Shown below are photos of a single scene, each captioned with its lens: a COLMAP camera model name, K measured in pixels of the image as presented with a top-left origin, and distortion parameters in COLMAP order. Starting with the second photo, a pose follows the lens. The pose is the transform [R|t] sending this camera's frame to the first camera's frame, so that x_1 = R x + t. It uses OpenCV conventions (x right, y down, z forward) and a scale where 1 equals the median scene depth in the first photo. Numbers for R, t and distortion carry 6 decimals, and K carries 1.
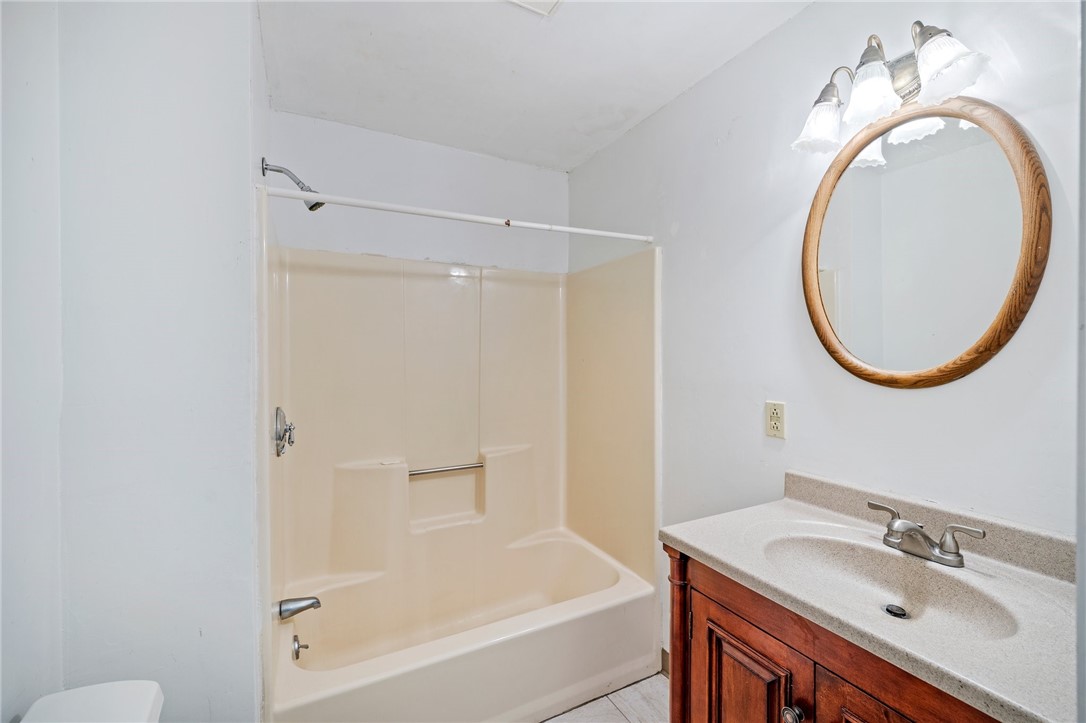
lens RADIAL K [[454.7, 0, 541.6], [0, 454.7, 360.1], [0, 0, 1]] dist [-0.008604, 0.000063]
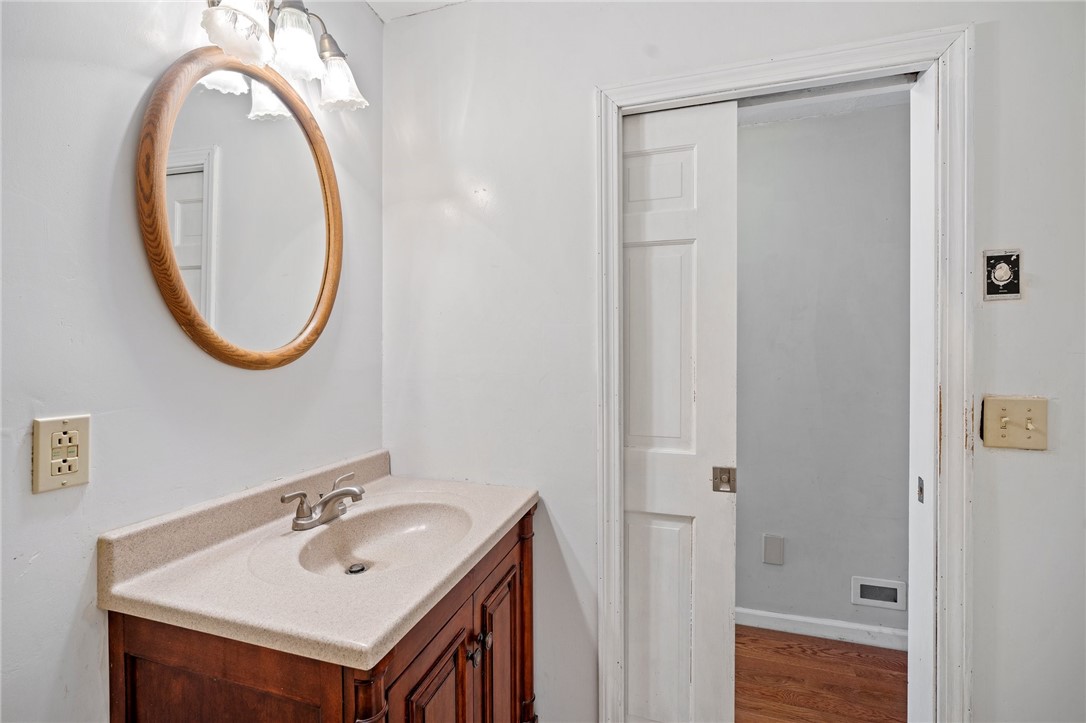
lens RADIAL K [[454.7, 0, 542.2], [0, 454.7, 355.7], [0, 0, 1]] dist [-0.008604, 0.000063]
pose [[-0.712172, -0.000636, 0.702004, -0.251712], [0.007263, 0.999939, 0.008273, 0.029565], [-0.701967, 0.010990, -0.712125, 1.203027]]
